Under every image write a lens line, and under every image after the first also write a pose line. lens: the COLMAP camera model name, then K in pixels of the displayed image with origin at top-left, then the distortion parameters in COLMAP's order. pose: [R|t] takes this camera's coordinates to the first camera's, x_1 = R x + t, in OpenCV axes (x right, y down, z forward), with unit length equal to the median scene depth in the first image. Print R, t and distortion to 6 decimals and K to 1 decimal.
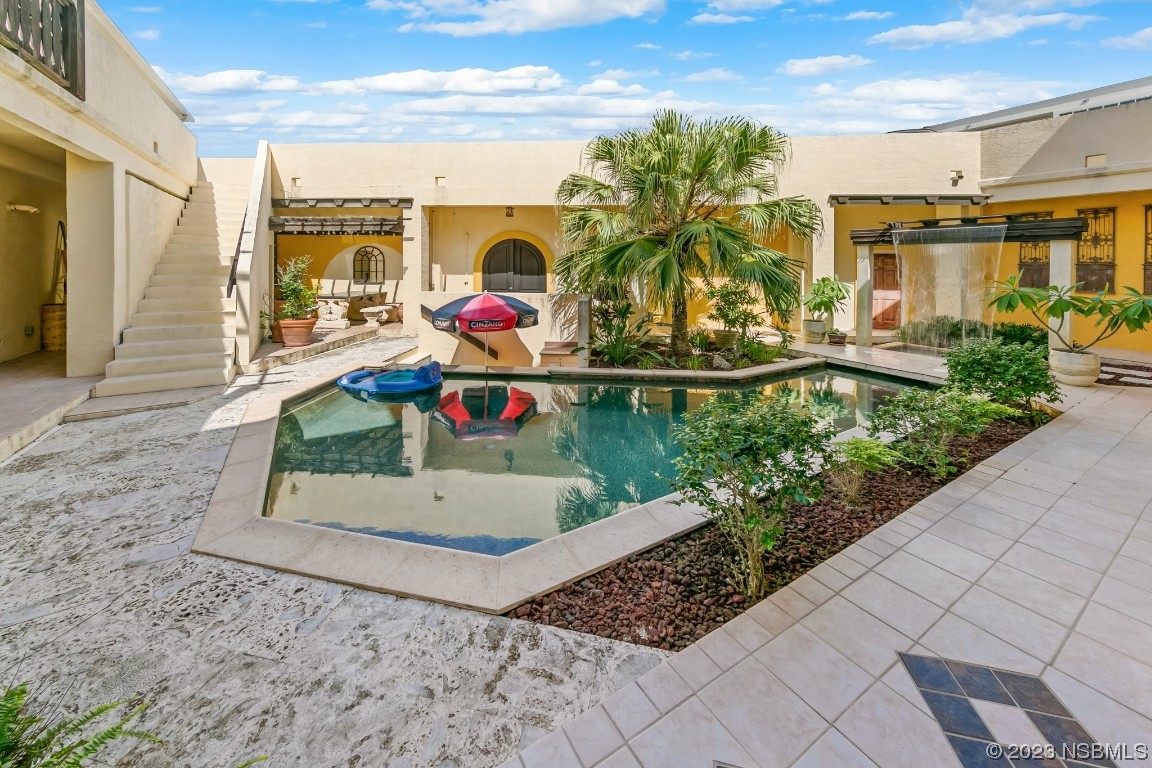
lens RADIAL K [[415.7, 0, 601.1], [0, 415.7, 310.4], [0, 0, 1]] dist [0.004501, 0.000031]
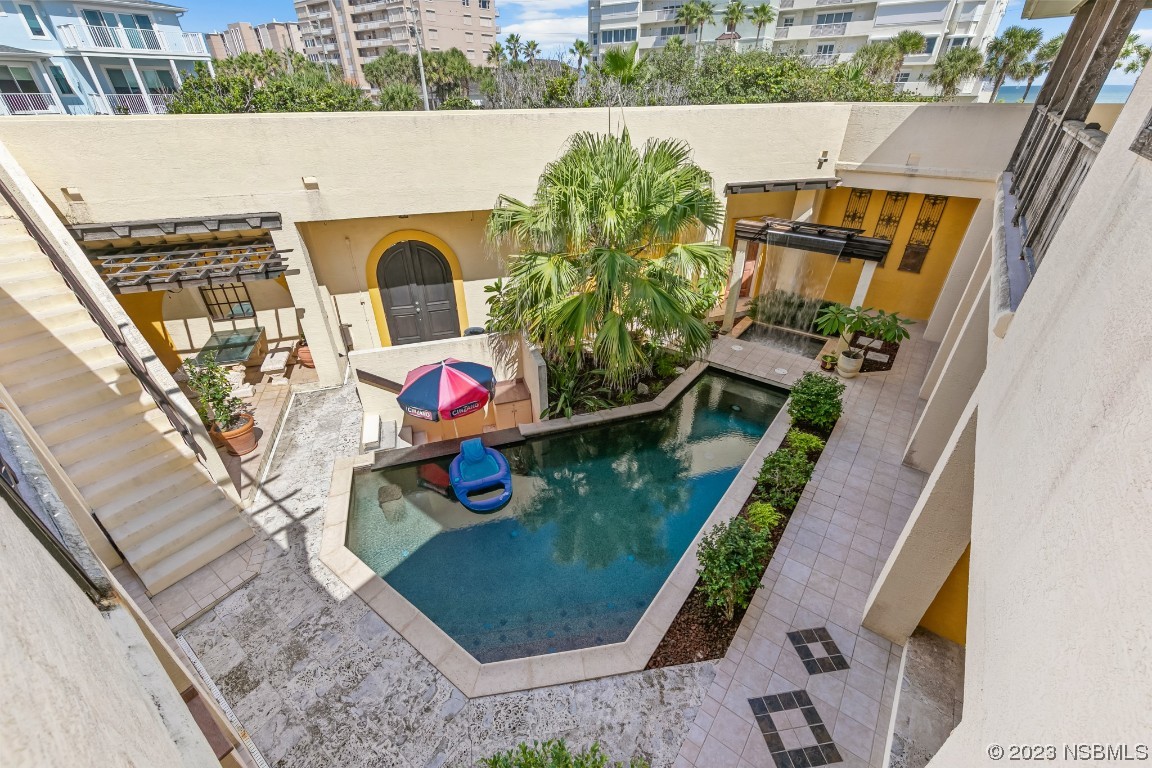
lens RADIAL K [[484.3, 0, 573.0], [0, 484.3, 389.5], [0, 0, 1]] dist [0.002142, 0.000582]
pose [[0.923434, -0.152282, 0.352249, -0.319597], [-0.049774, 0.862616, 0.503404, -0.459080], [-0.380515, -0.482393, 0.788990, -0.040189]]
